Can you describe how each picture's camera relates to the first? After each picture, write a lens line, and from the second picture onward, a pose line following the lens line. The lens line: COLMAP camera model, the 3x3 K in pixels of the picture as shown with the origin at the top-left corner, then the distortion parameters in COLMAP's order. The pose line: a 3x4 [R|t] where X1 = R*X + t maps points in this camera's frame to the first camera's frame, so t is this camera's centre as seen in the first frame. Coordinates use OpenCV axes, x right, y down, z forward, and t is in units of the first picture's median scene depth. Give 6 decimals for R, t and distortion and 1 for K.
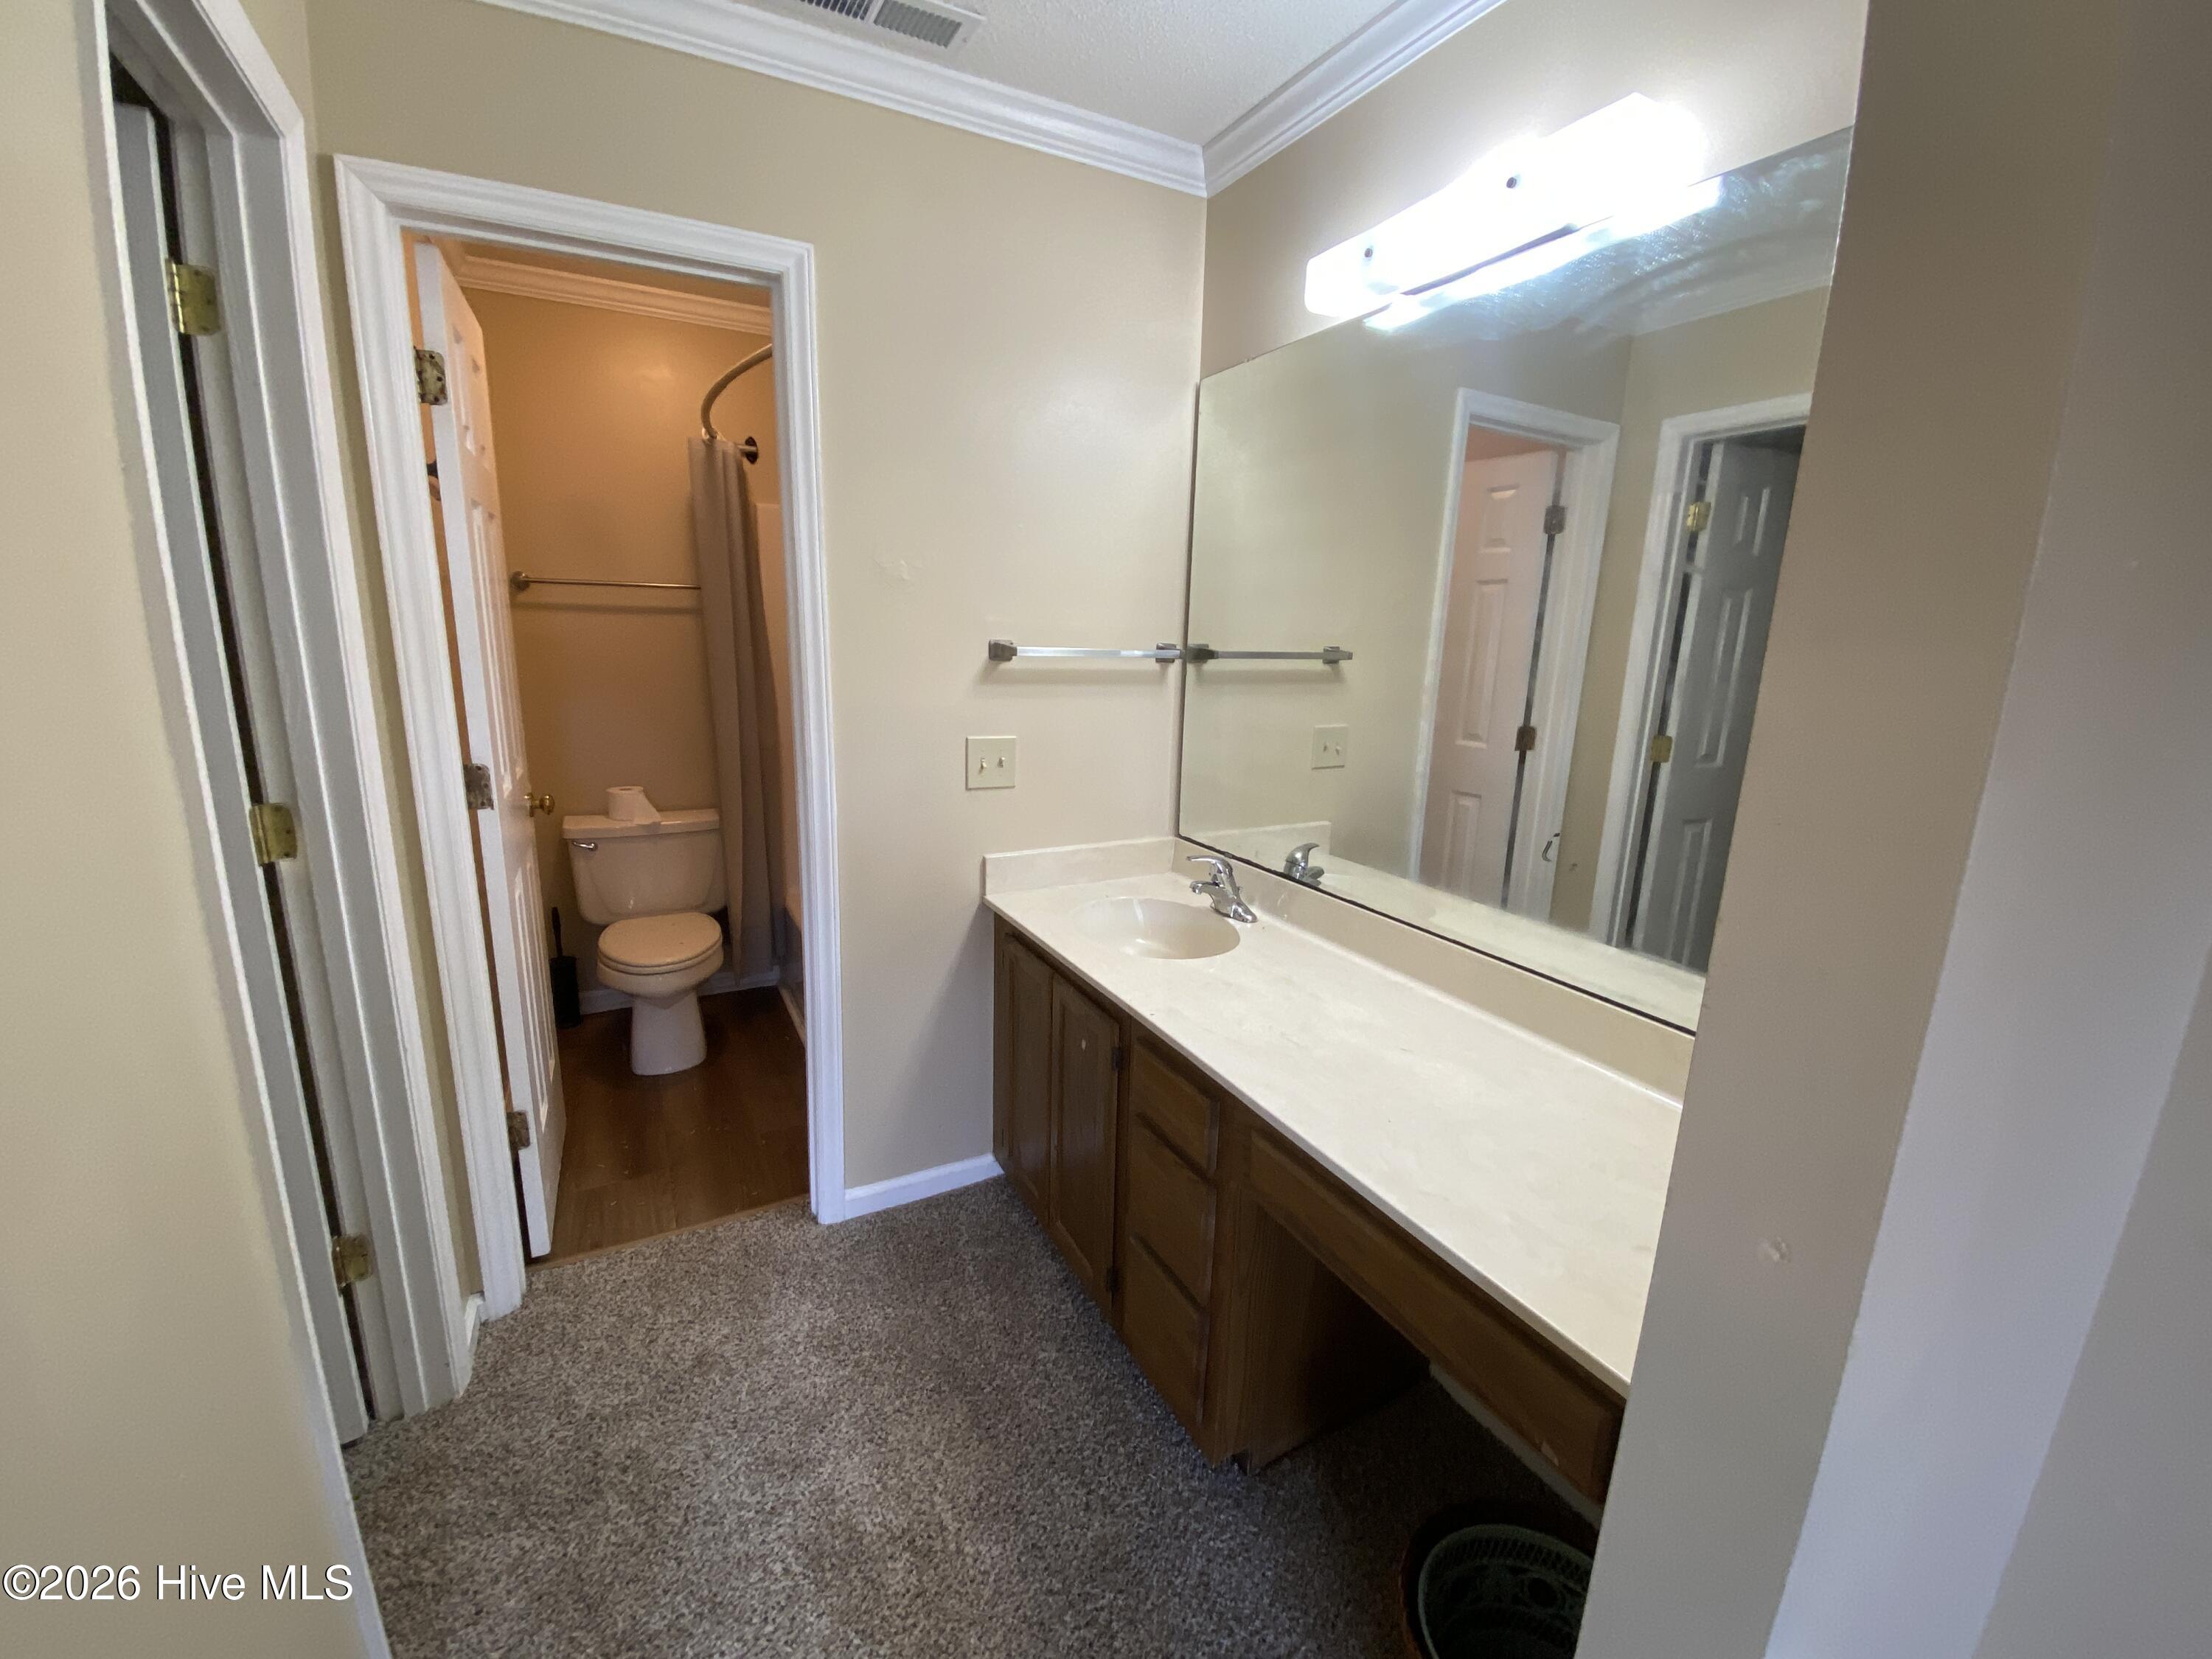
lens RADIAL K [[904.7, 0, 1088.7], [0, 904.7, 830.3], [0, 0, 1]] dist [0.012191, -0.017714]
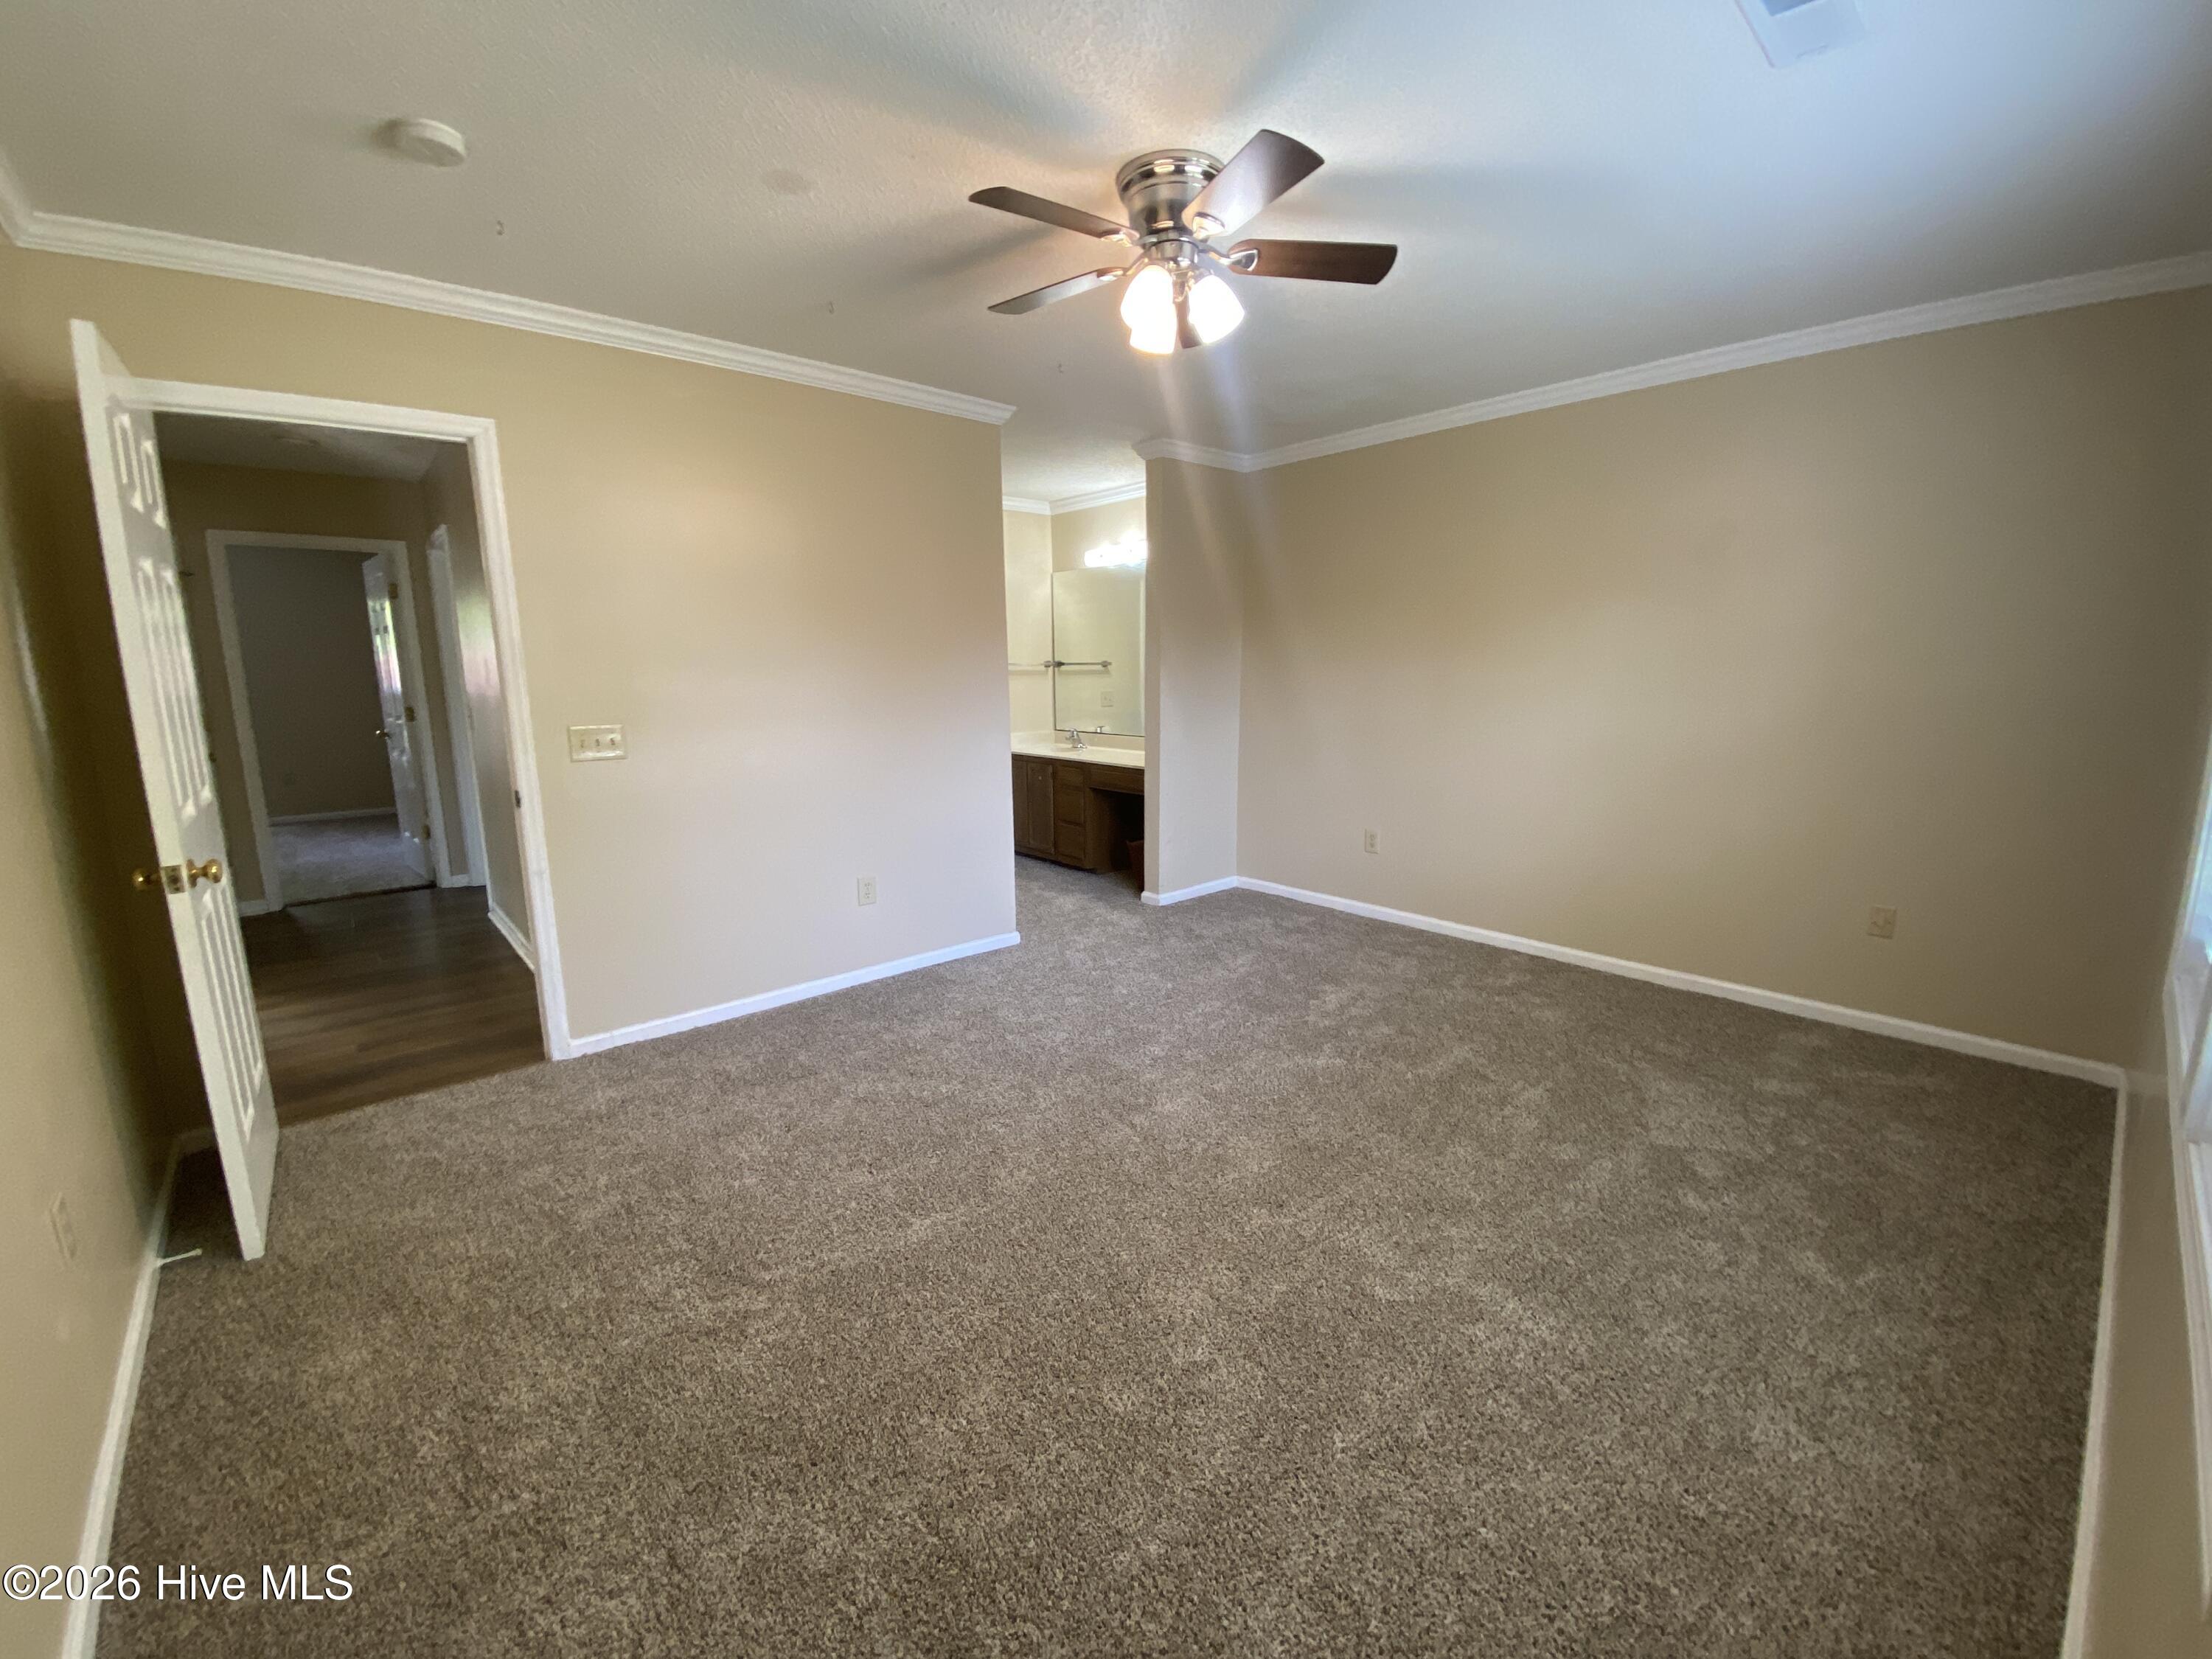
lens RADIAL K [[904.7, 0, 1099.8], [0, 904.7, 822.0], [0, 0, 1]] dist [0.012191, -0.017714]
pose [[0.976601, -0.071715, 0.202750, -0.445770], [0.083446, 0.995262, -0.049905, 0.558670], [-0.198210, 0.065656, 0.977958, -2.186194]]
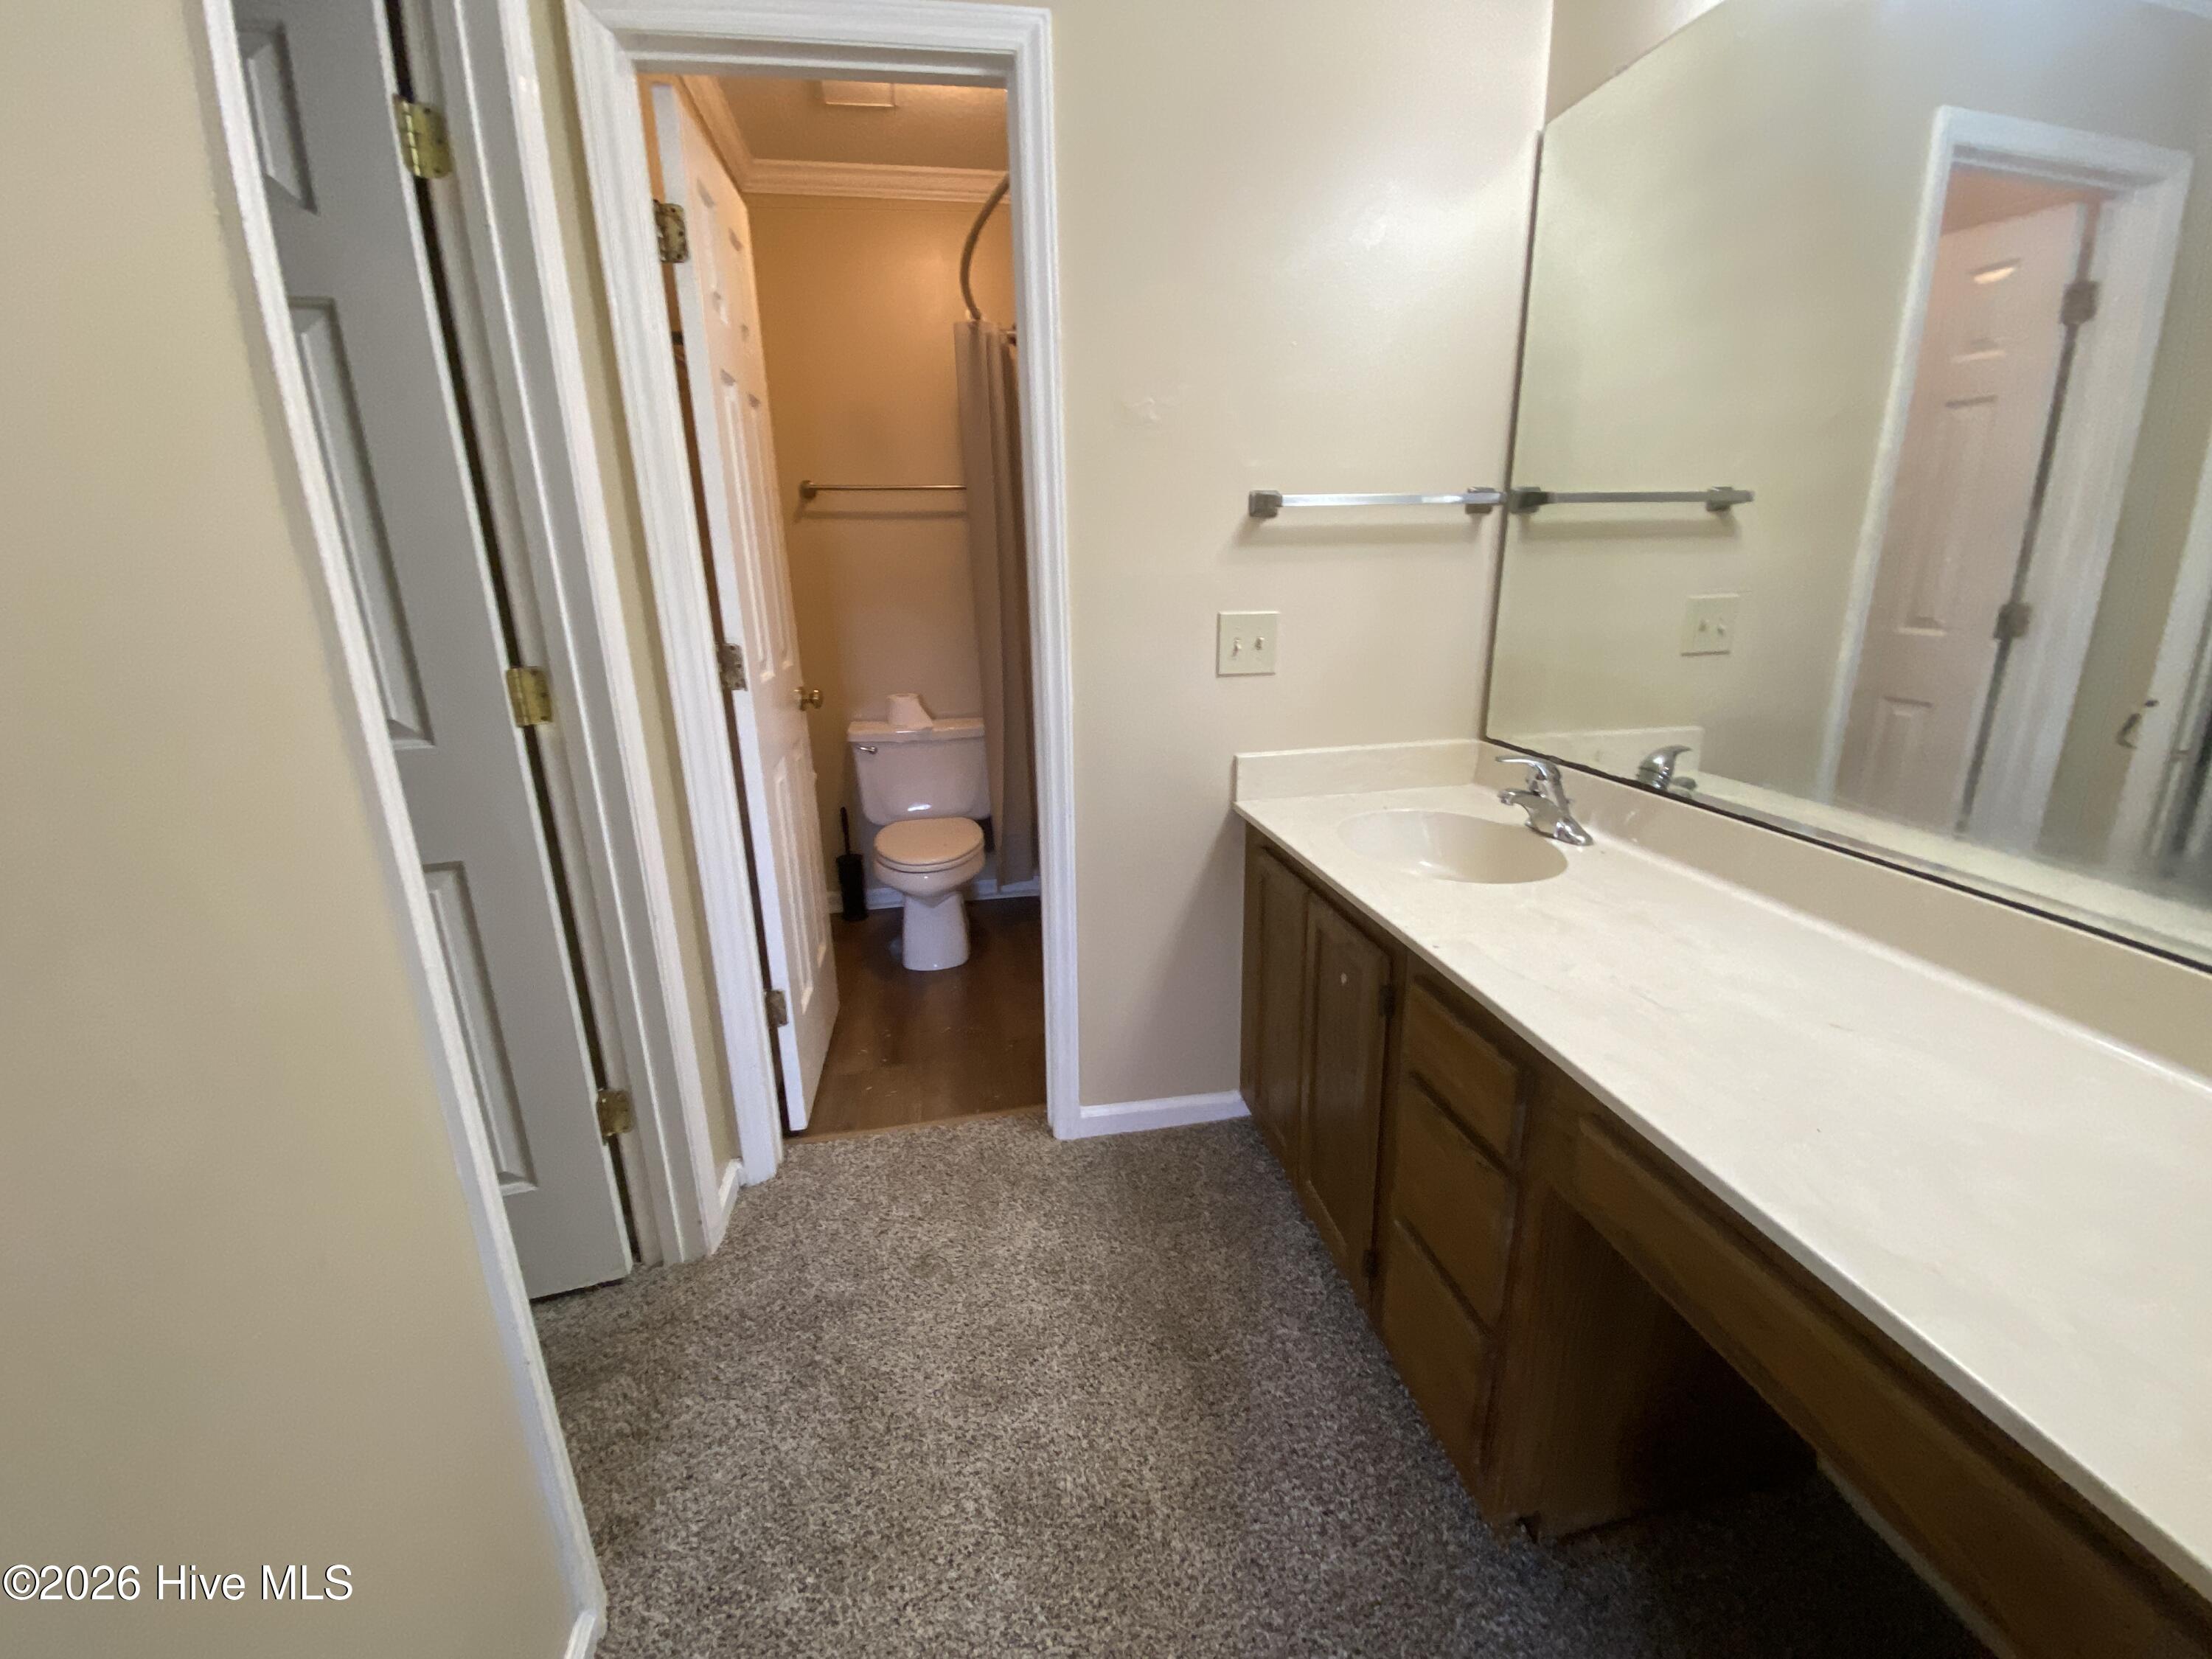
lens RADIAL K [[904.7, 0, 1083.4], [0, 904.7, 816.4], [0, 0, 1]] dist [0.012191, -0.017714]
pose [[0.950758, 0.042462, -0.307011, 0.013594], [-0.024724, 0.997805, 0.061439, 0.044816], [0.308945, -0.050823, 0.949721, 0.153468]]
